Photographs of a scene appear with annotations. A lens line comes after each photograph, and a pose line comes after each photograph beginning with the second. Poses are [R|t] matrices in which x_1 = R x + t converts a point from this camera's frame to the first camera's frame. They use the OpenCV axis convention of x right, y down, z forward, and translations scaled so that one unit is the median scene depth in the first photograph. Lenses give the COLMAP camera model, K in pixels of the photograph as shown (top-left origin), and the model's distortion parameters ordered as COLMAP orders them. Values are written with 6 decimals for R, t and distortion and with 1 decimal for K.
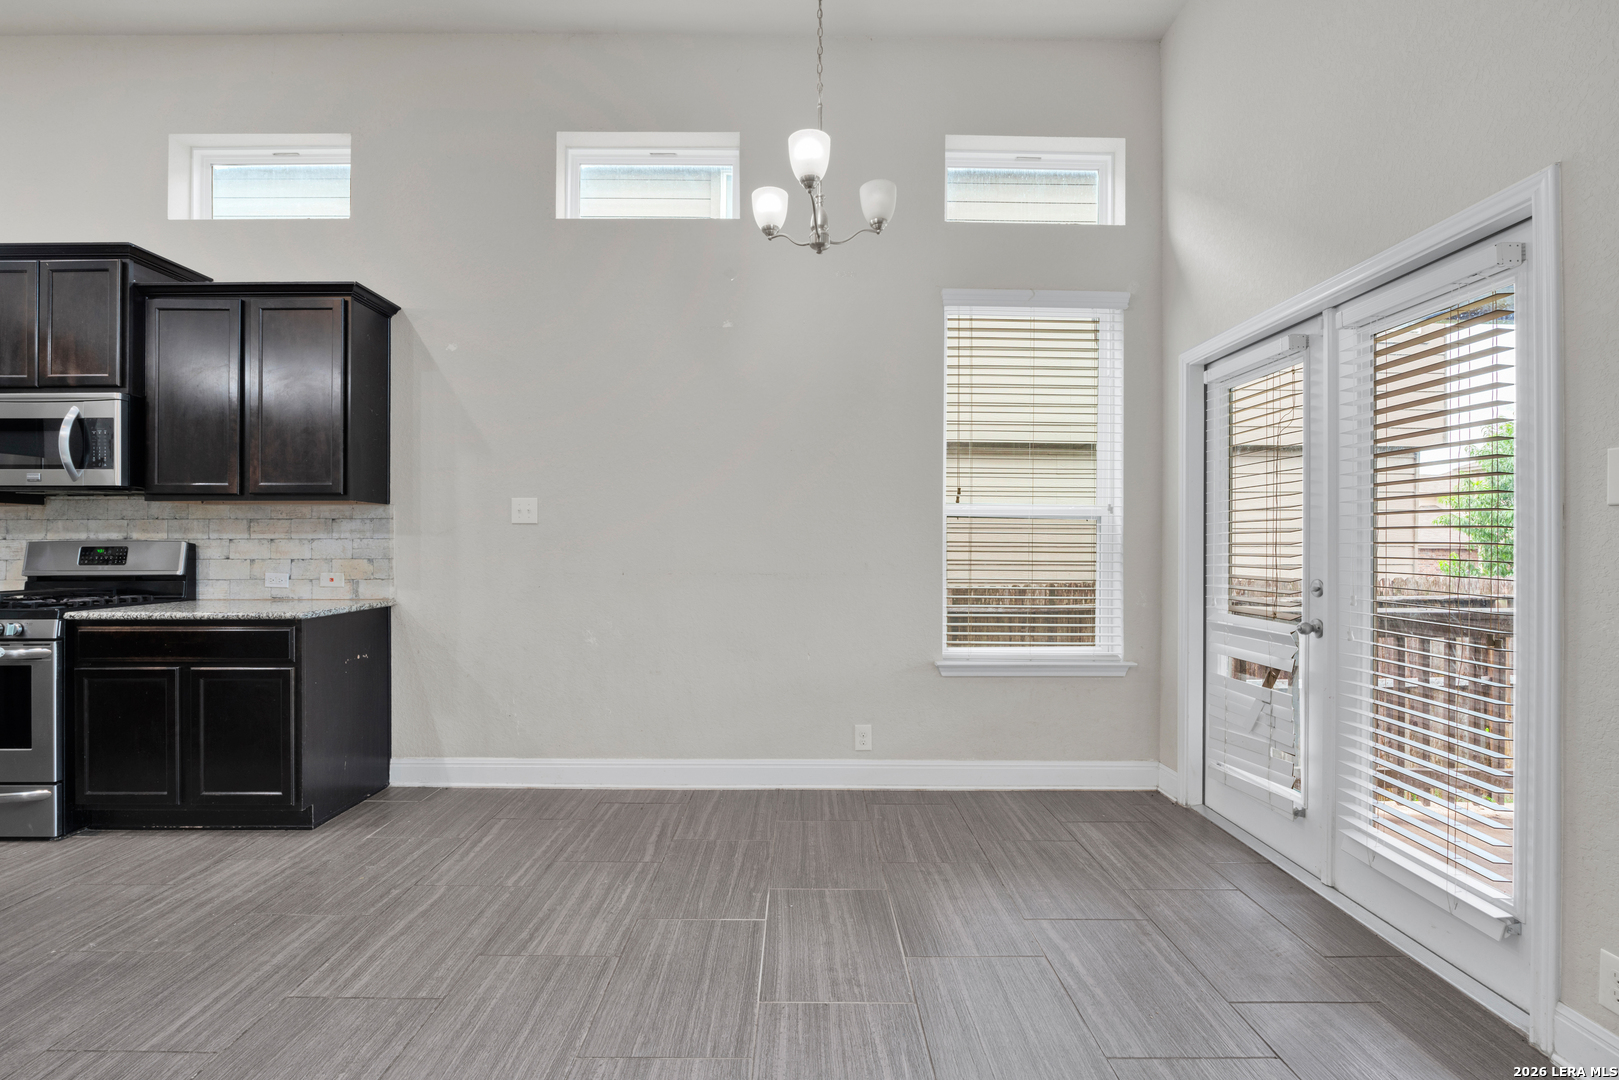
lens RADIAL K [[717.8, 0, 812.7], [0, 717.8, 545.4], [0, 0, 1]] dist [-0.005303, 0.000196]
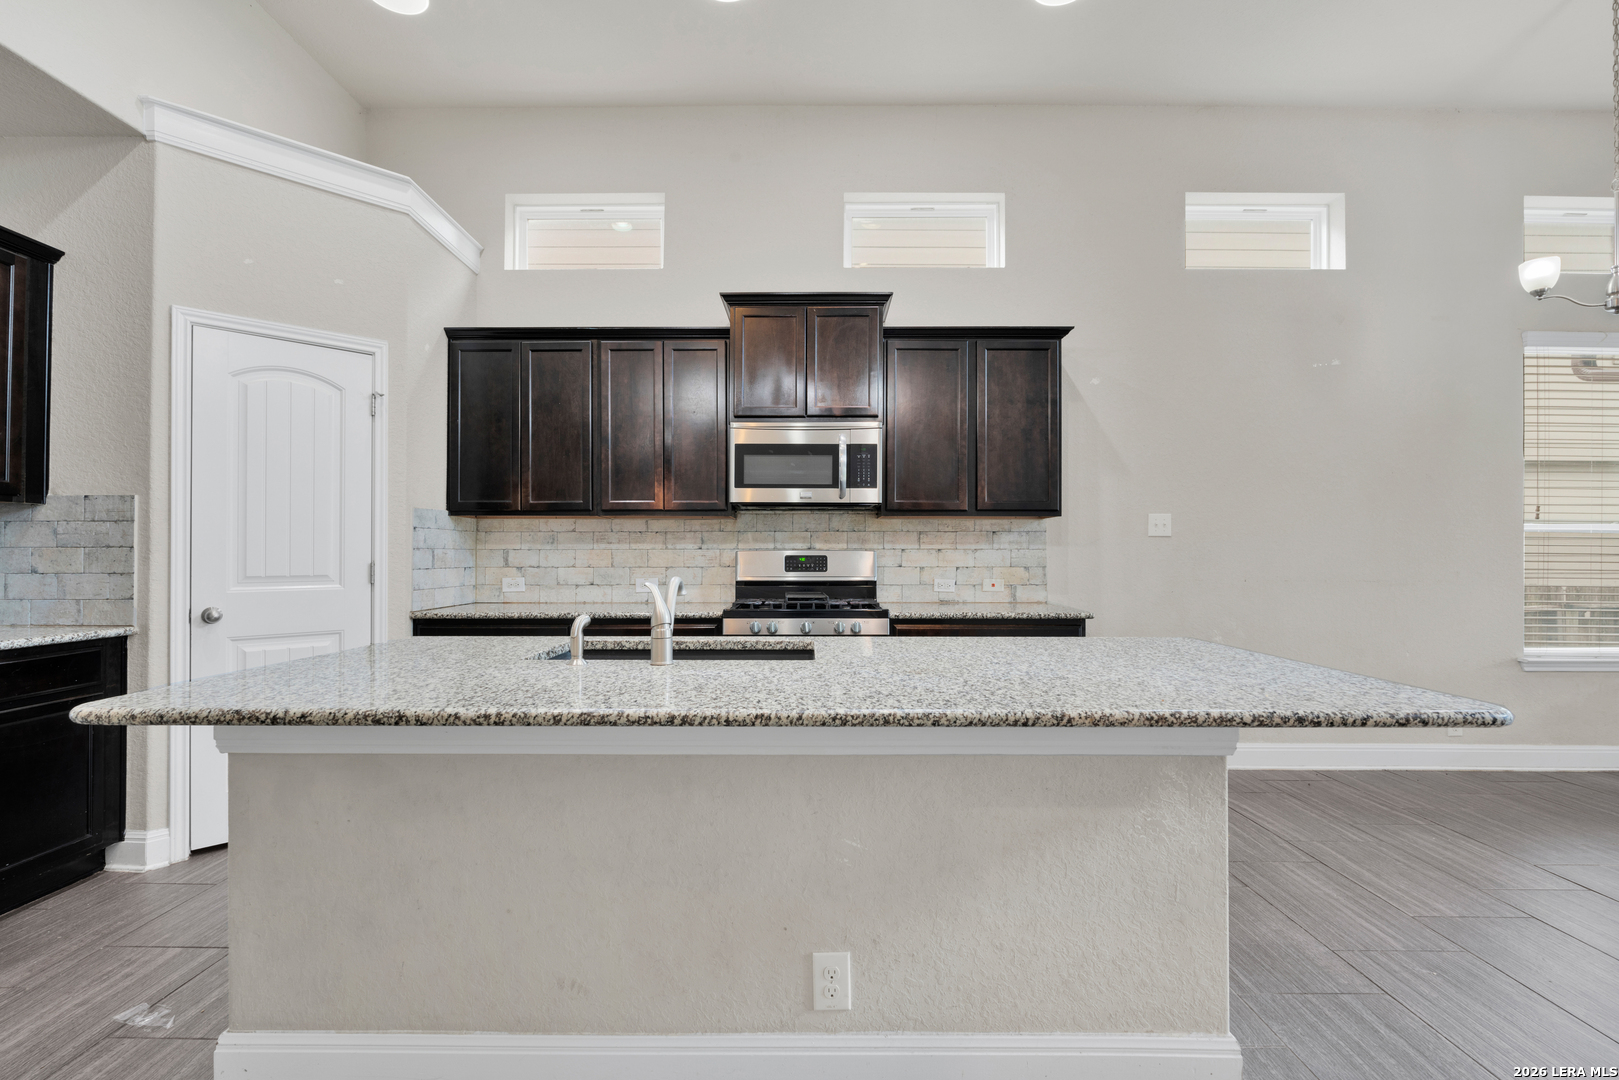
lens RADIAL K [[716.1, 0, 806.7], [0, 716.1, 551.6], [0, 0, 1]] dist [-0.002590, -0.000777]
pose [[0.999995, 0.002587, -0.001977, -0.965631], [-0.002596, 0.999986, -0.004574, 0.000526], [0.001965, 0.004579, 0.999988, -0.137575]]
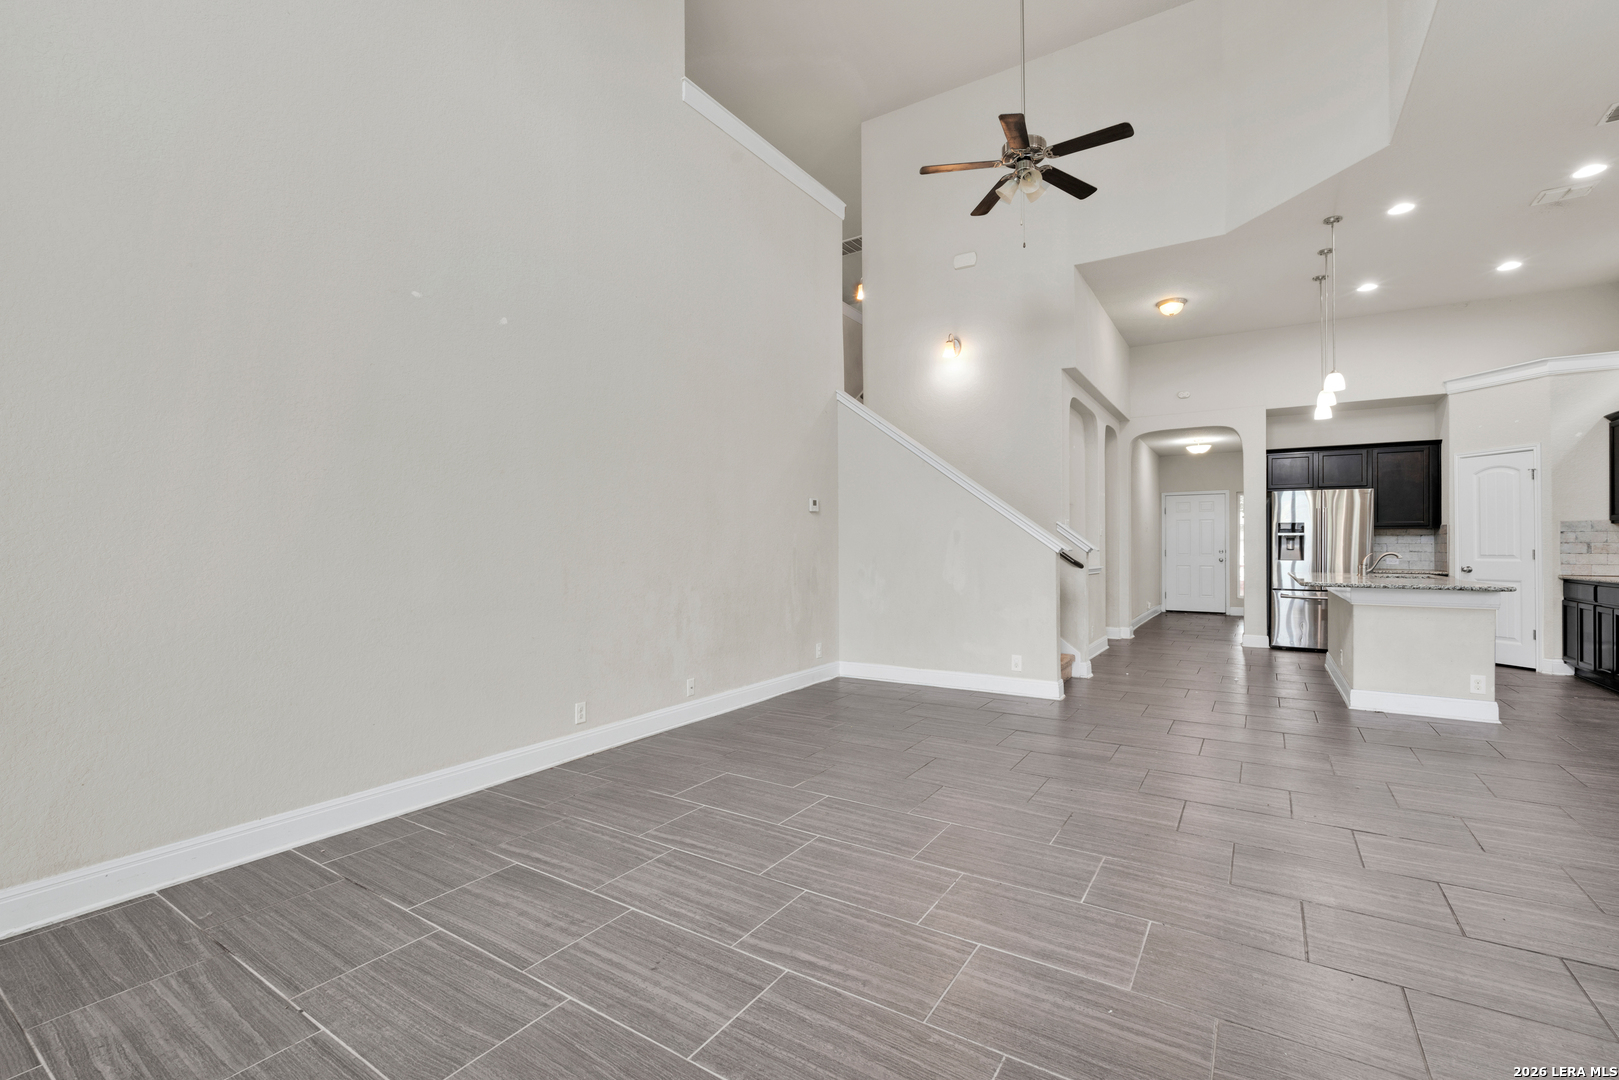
lens RADIAL K [[708.0, 0, 809.5], [0, 708.0, 540.0], [0, 0, 1]] dist [-0.005220, -0.000479]
pose [[-0.536871, -0.002136, -0.843662, 1.106657], [0.001825, 0.999992, -0.003693, -0.010673], [0.843663, -0.003522, -0.536862, 0.152181]]
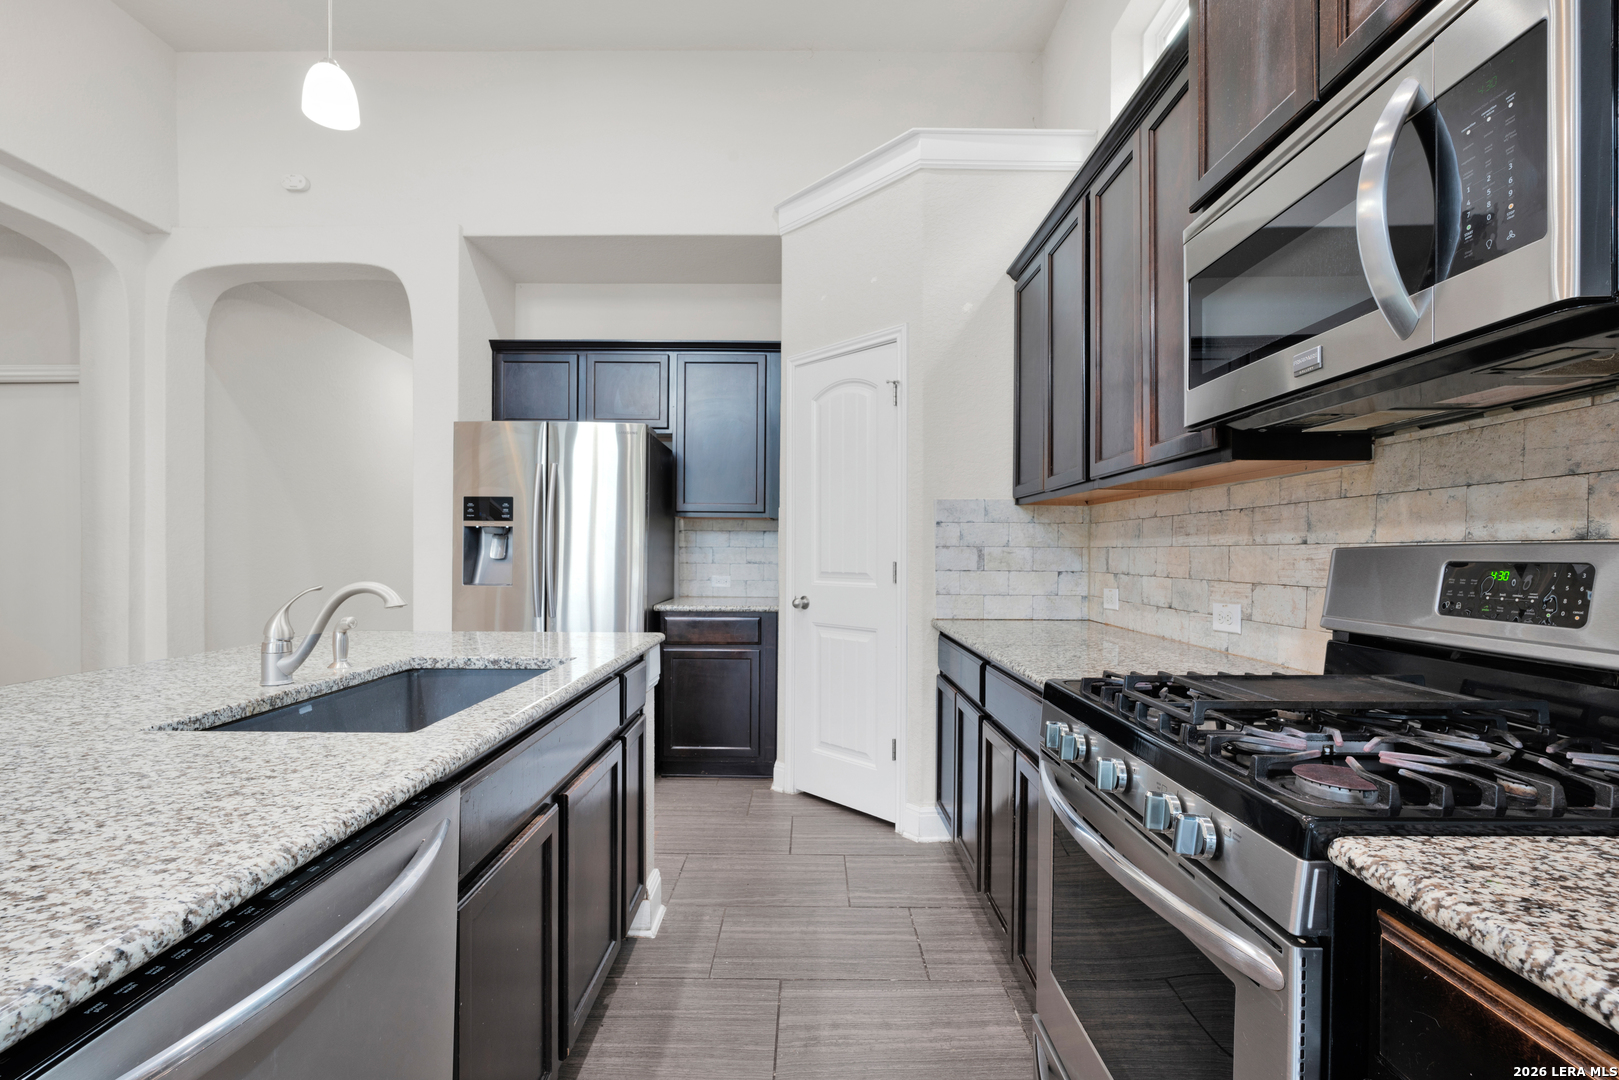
lens RADIAL K [[716.1, 0, 806.7], [0, 716.1, 551.6], [0, 0, 1]] dist [-0.002590, -0.000777]
pose [[-0.002261, 0.002127, -0.999995, -0.658964], [-0.006233, 0.999978, 0.002141, -0.001928], [0.999978, 0.006238, -0.002248, 0.671952]]
